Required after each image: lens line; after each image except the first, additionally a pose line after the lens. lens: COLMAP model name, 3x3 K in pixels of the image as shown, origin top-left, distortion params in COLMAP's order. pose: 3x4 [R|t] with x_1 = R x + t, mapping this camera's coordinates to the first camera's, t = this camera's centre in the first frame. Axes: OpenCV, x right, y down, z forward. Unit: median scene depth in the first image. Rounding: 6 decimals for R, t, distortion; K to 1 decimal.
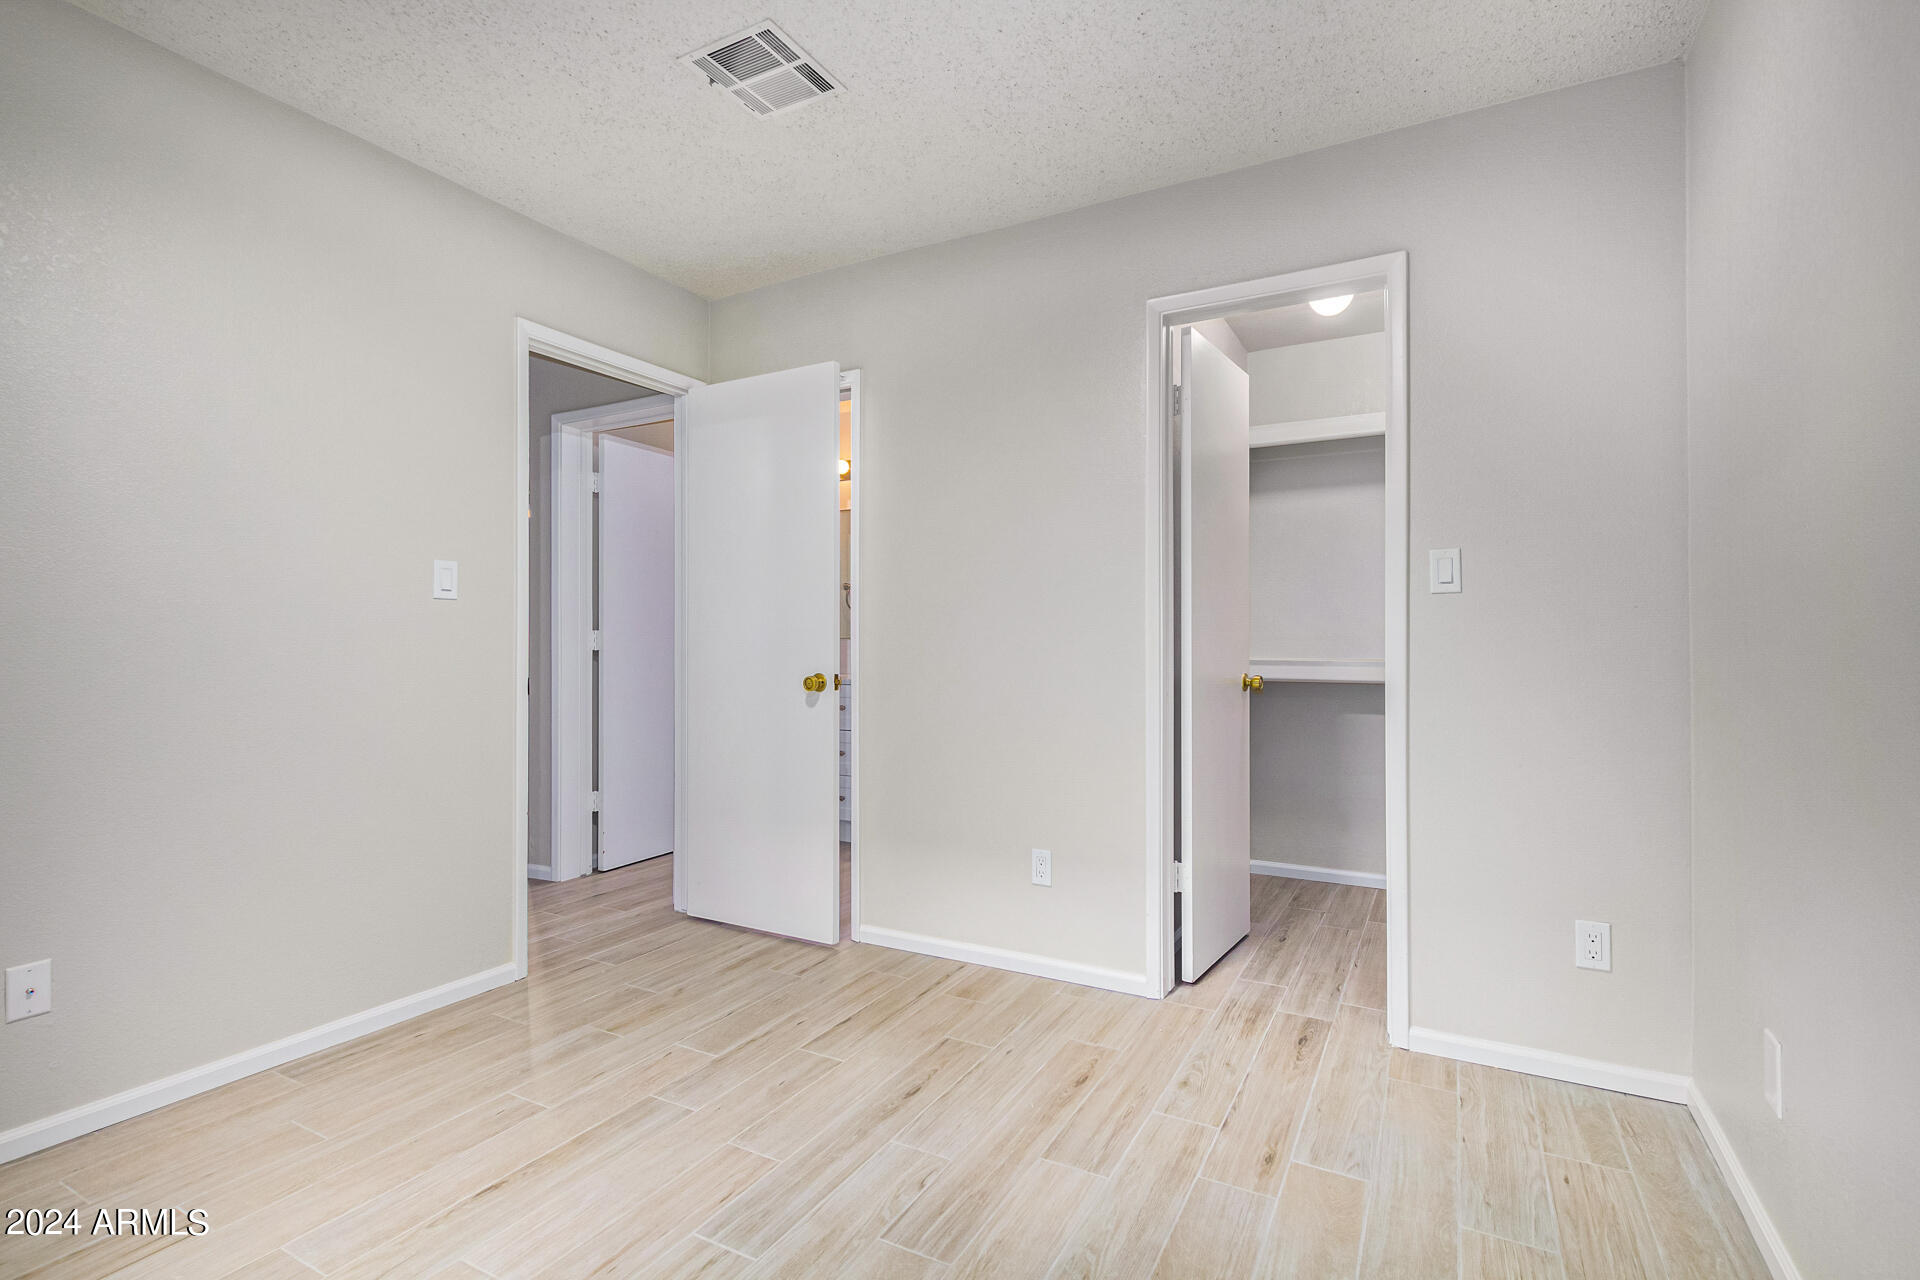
lens RADIAL K [[877.9, 0, 1005.2], [0, 877.9, 635.9], [0, 0, 1]] dist [0.007745, -0.003865]
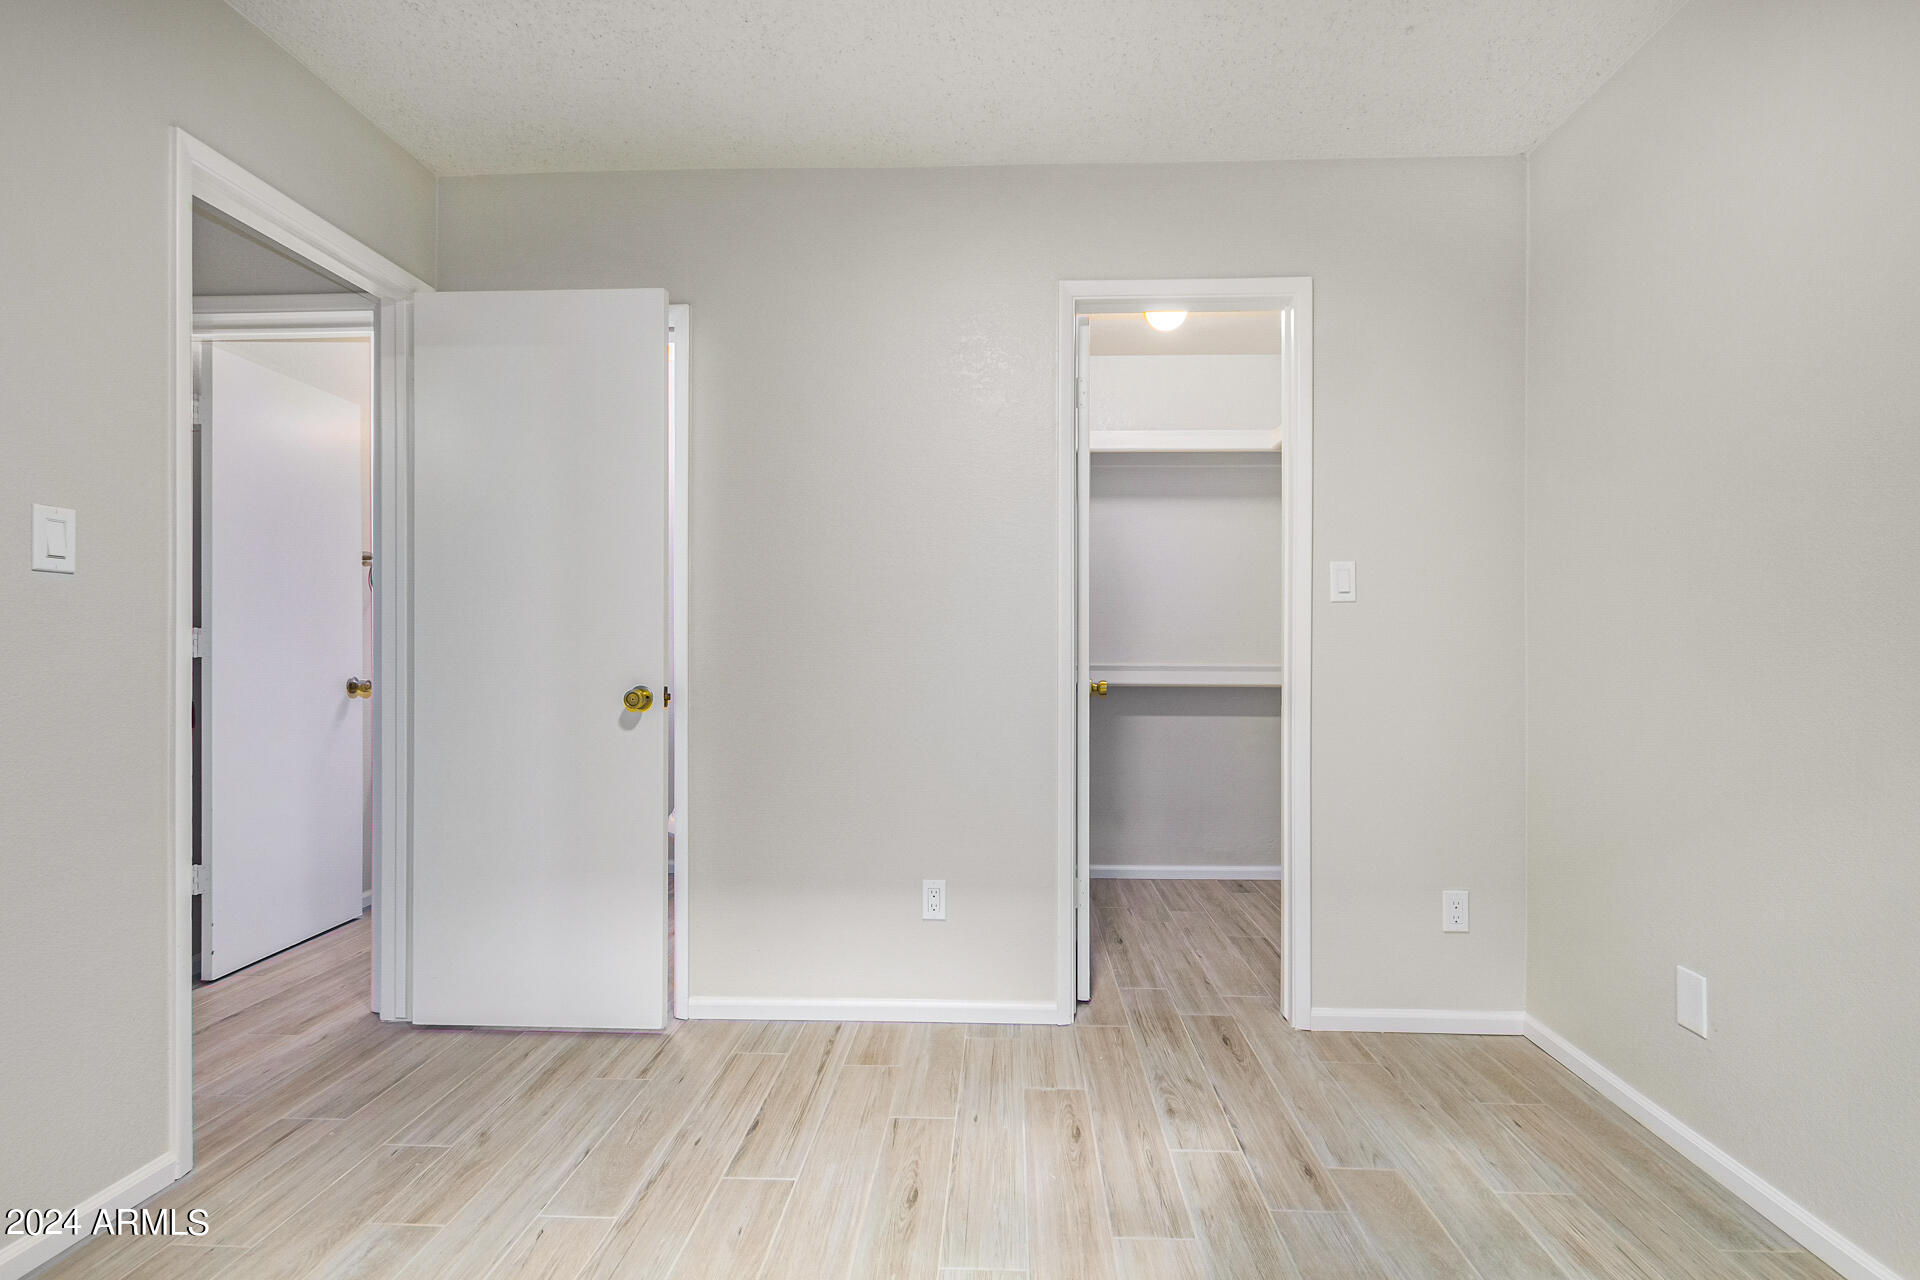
lens RADIAL K [[877.9, 0, 969.5], [0, 877.9, 646.5], [0, 0, 1]] dist [0.007745, -0.003865]
pose [[0.902664, 0.002261, 0.430341, -0.327528], [-0.005564, 0.999964, 0.006418, 0.001295], [-0.430311, -0.008187, 0.902644, 0.194375]]
